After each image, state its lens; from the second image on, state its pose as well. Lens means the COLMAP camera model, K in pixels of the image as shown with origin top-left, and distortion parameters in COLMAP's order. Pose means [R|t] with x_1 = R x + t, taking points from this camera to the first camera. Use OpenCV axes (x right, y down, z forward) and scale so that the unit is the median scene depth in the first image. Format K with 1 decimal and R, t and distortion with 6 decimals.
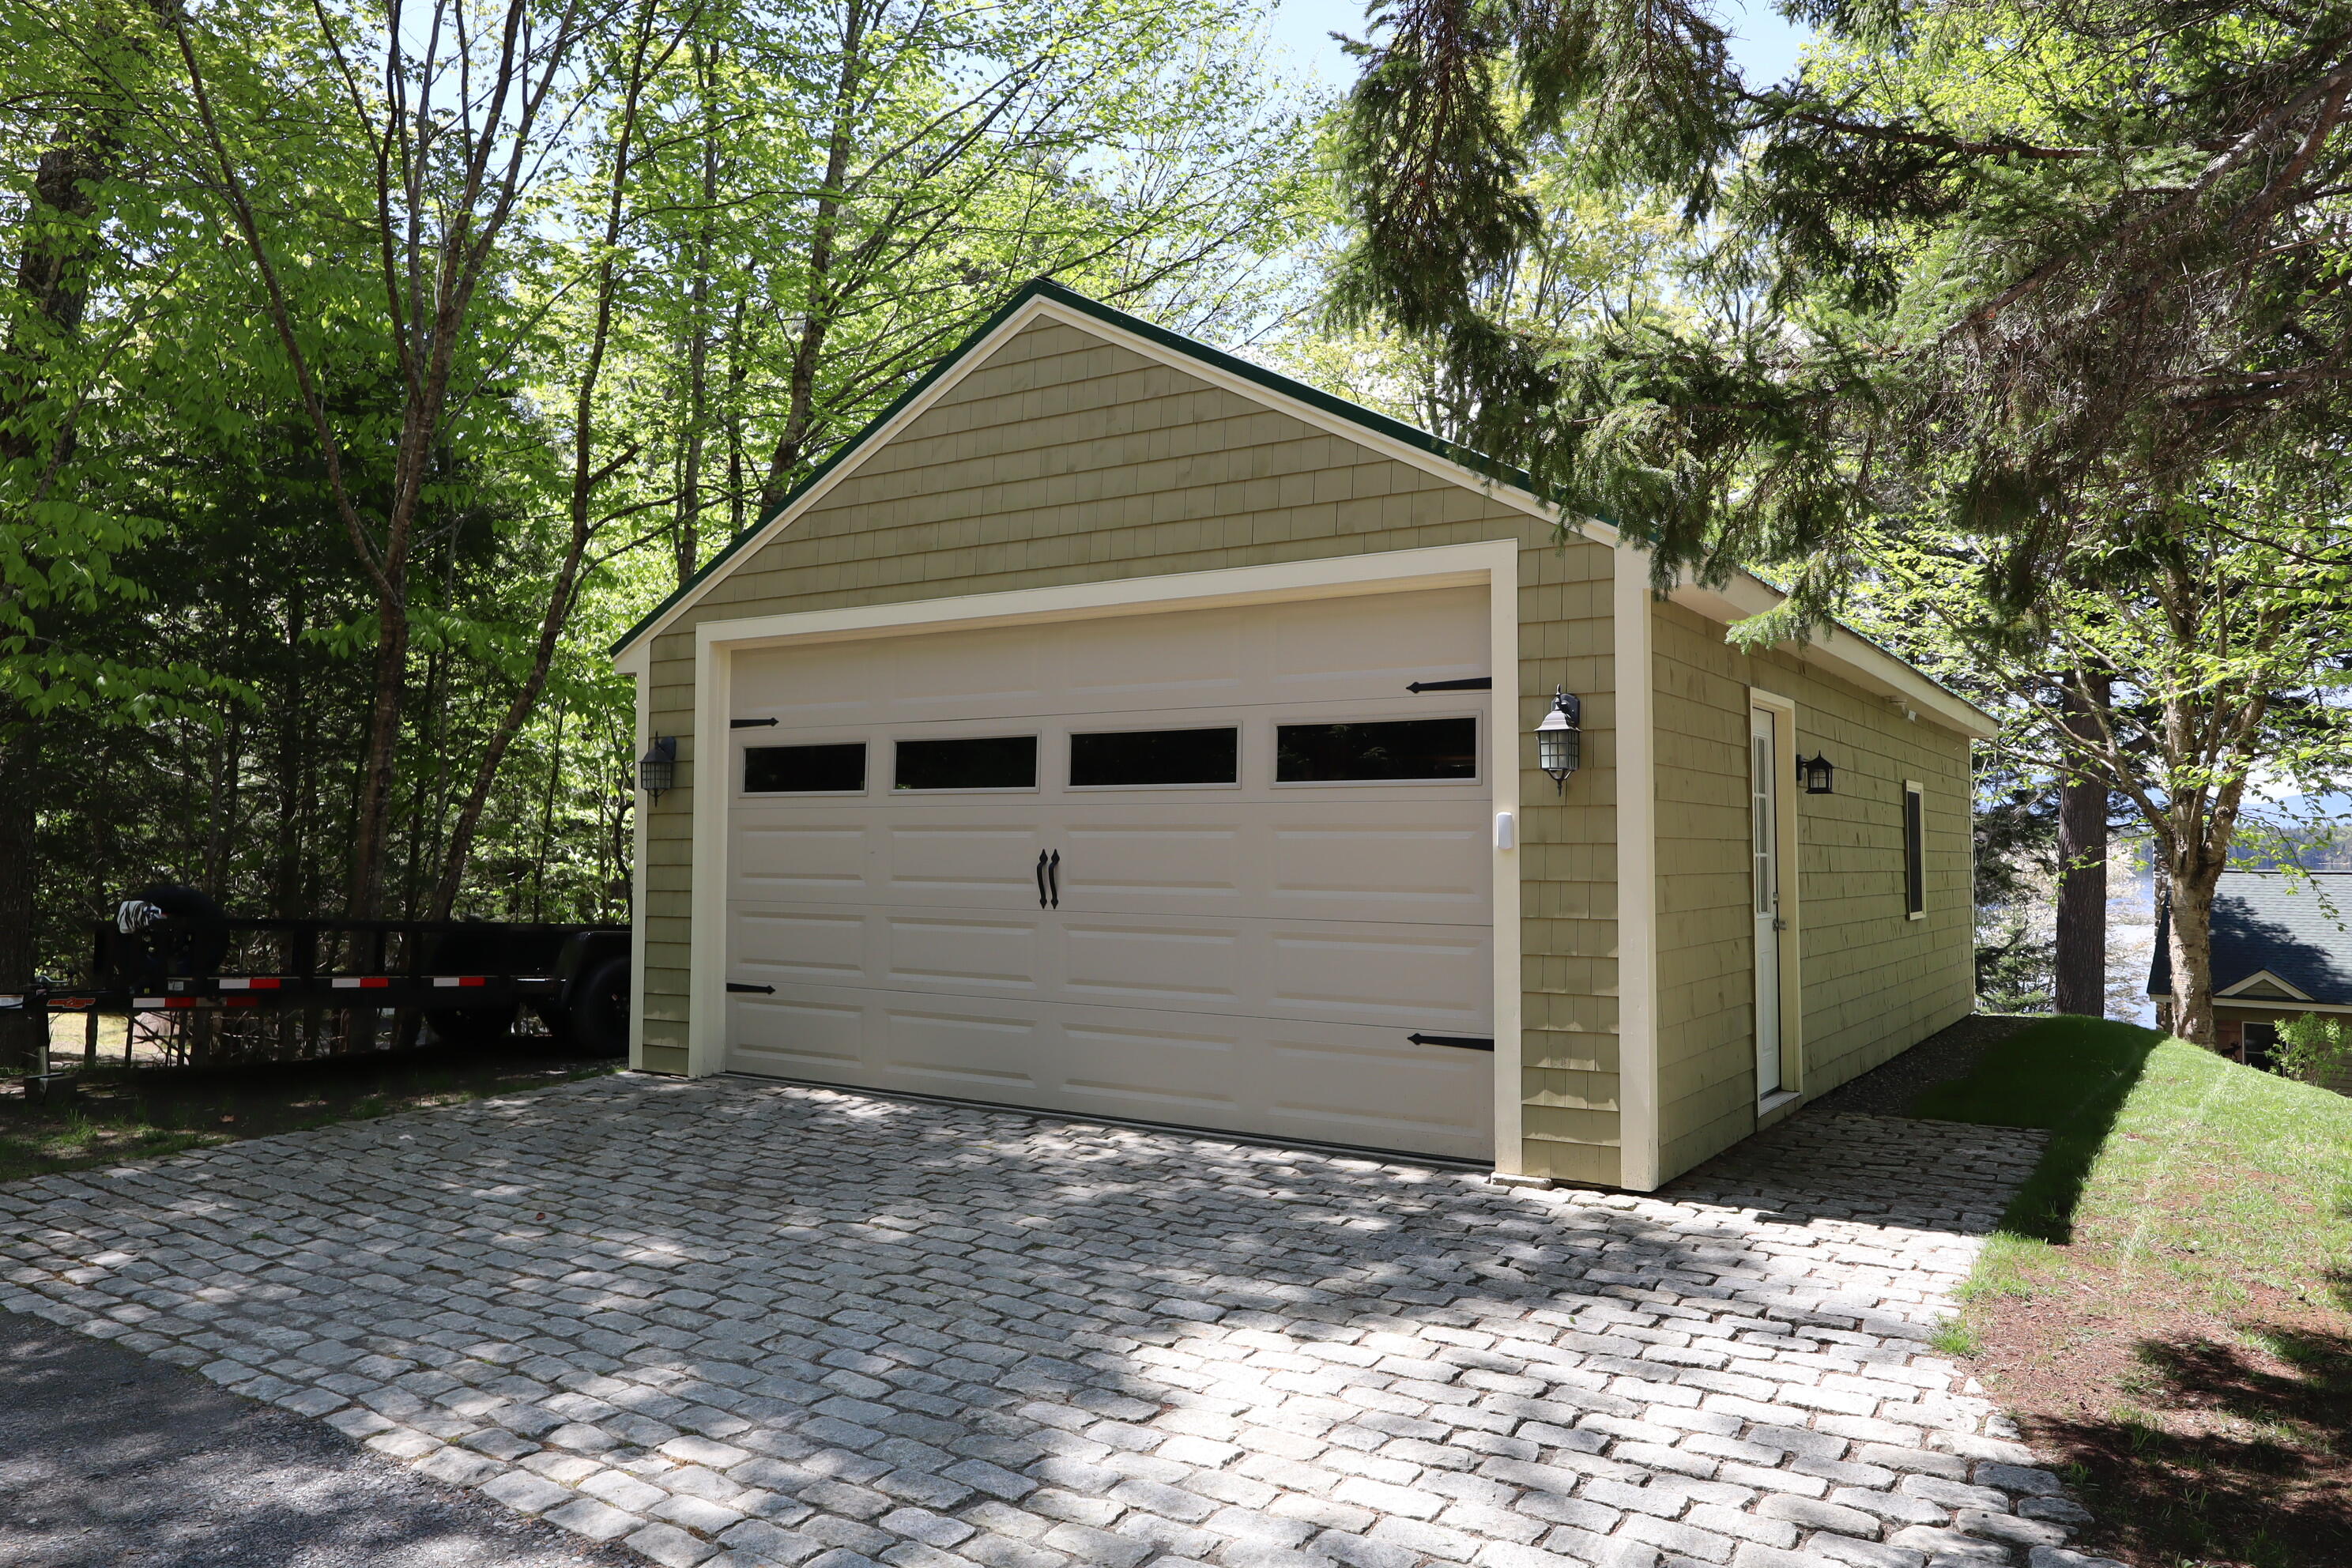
lens RADIAL K [[1572.3, 0, 1176.0], [0, 1572.3, 784.0], [0, 0, 1]] dist [0.000843, 0.000563]
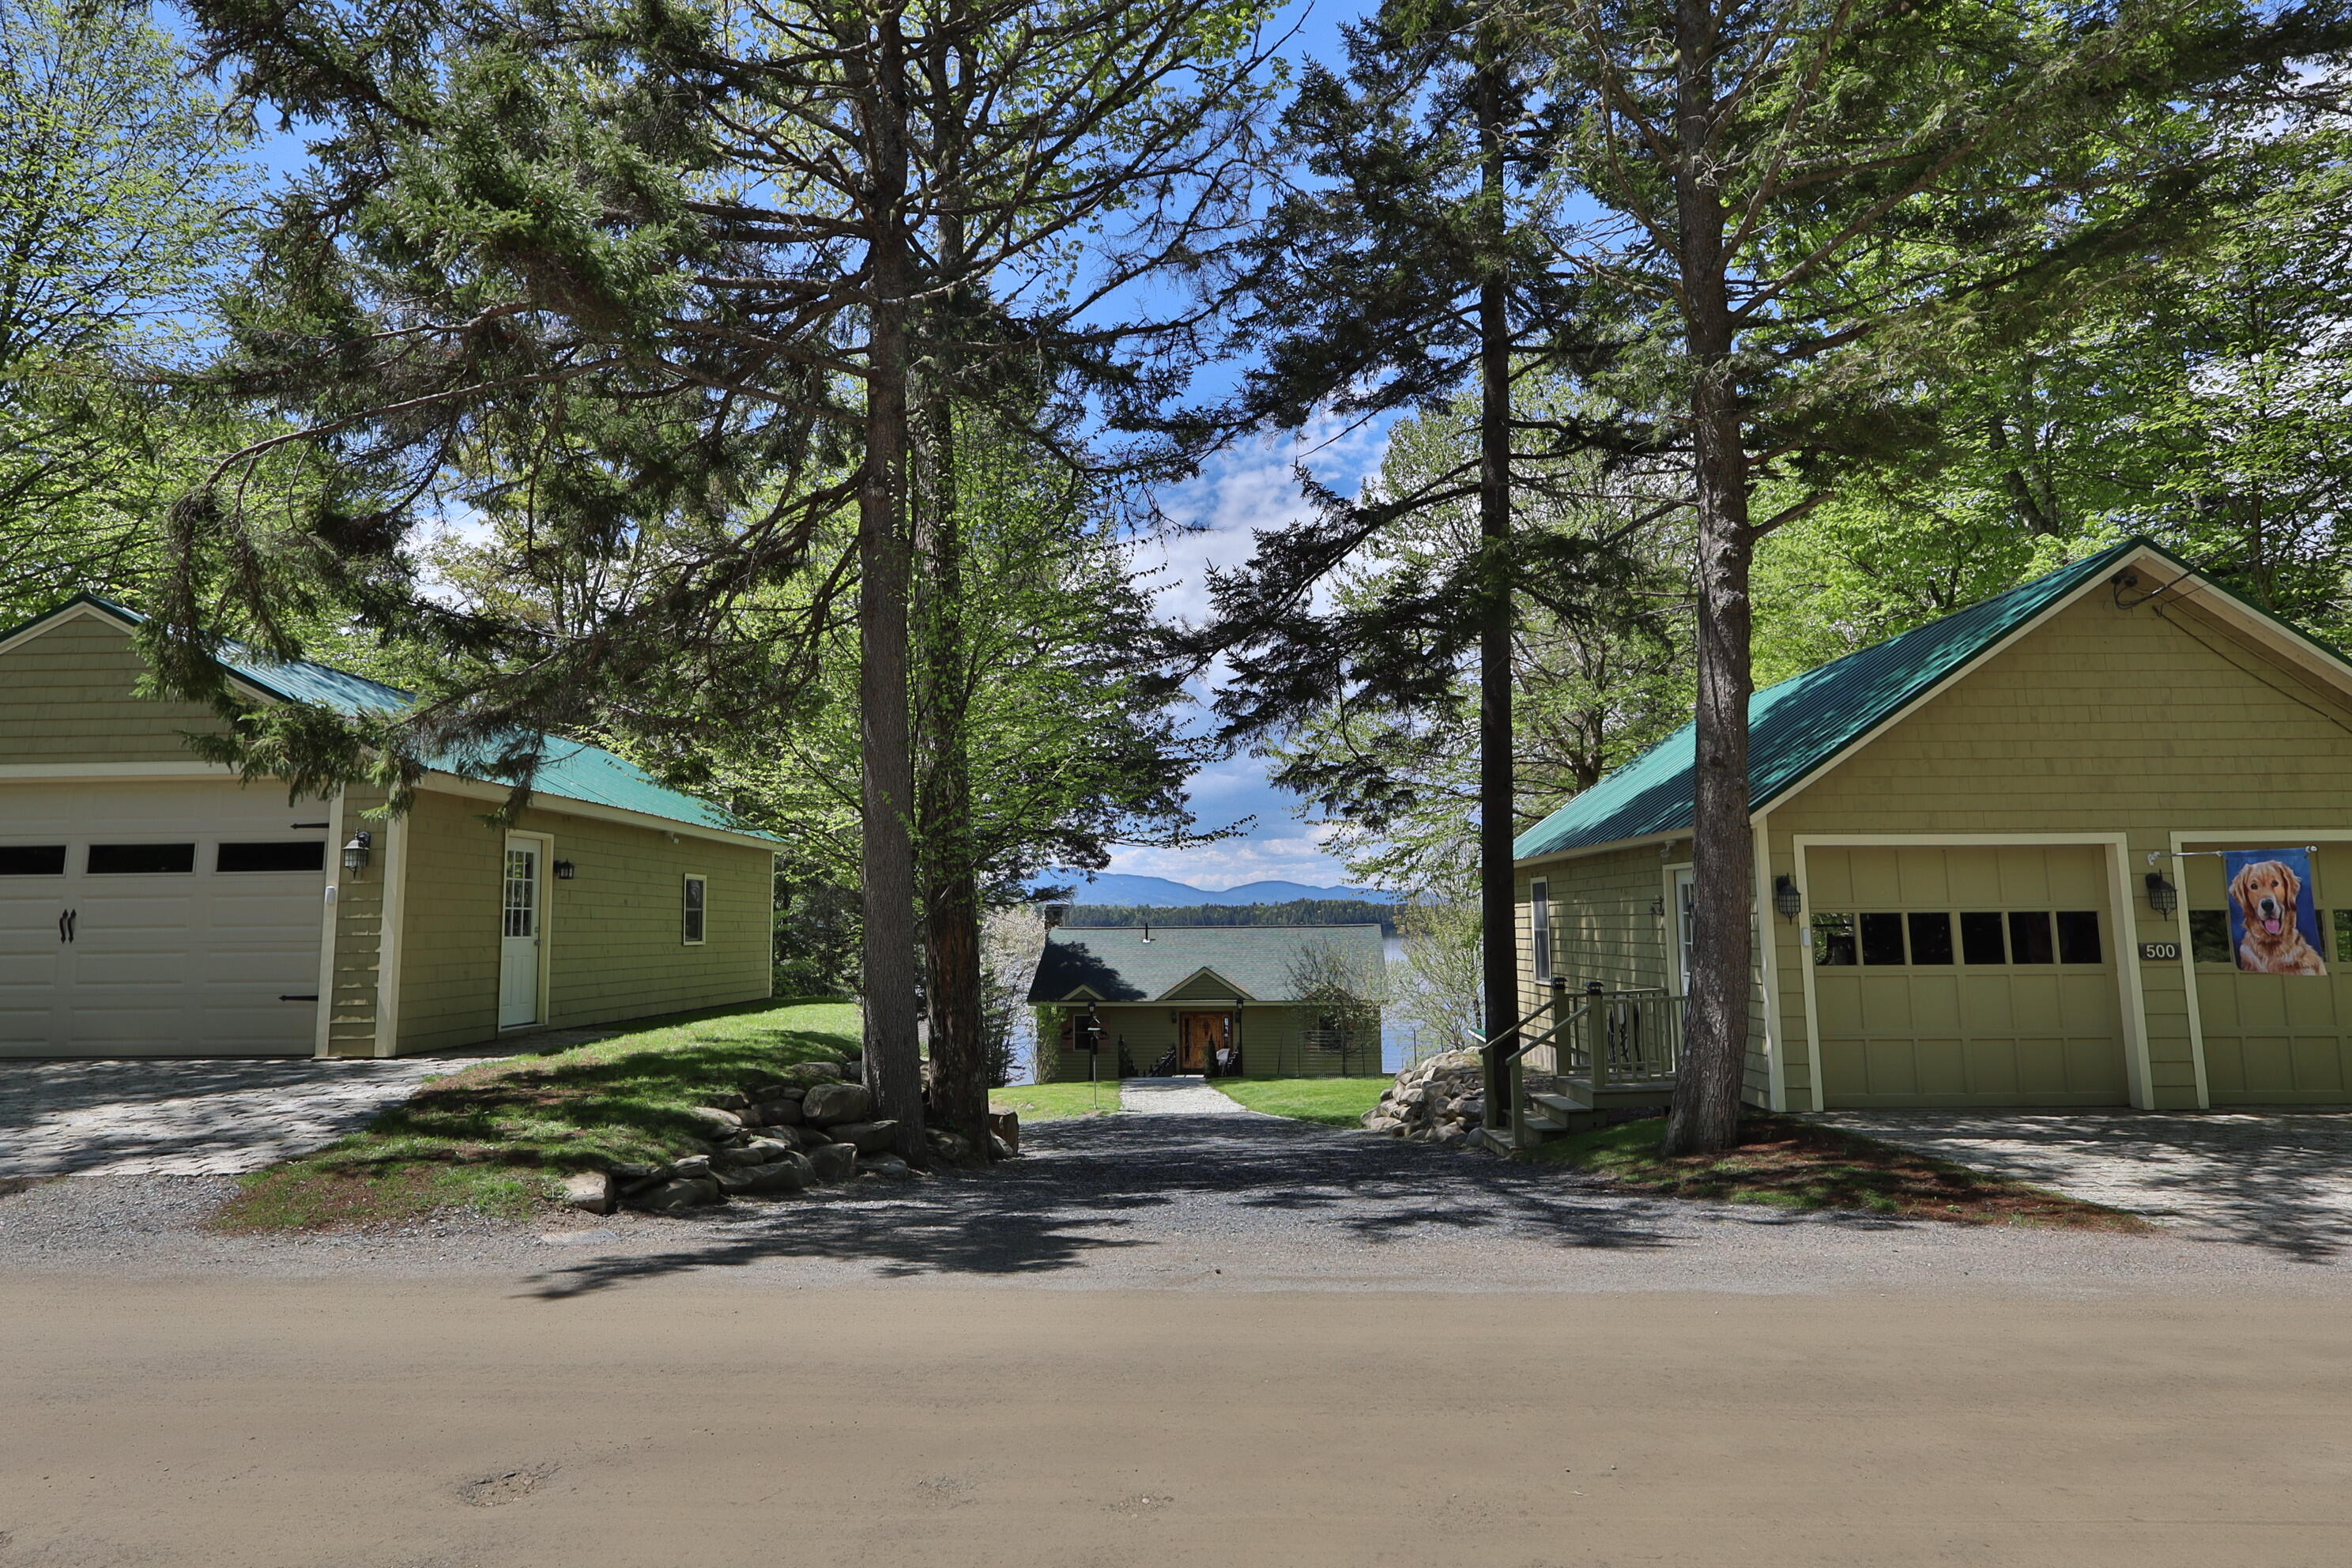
lens RADIAL K [[1215.2, 0, 1171.1], [0, 1215.2, 786.7], [0, 0, 1]] dist [-0.002891, 0.000630]
pose [[0.853065, 0.040148, 0.520257, 0.263689], [-0.001361, 0.997204, -0.074721, 0.003699], [-0.521802, 0.063034, 0.850734, -0.828930]]
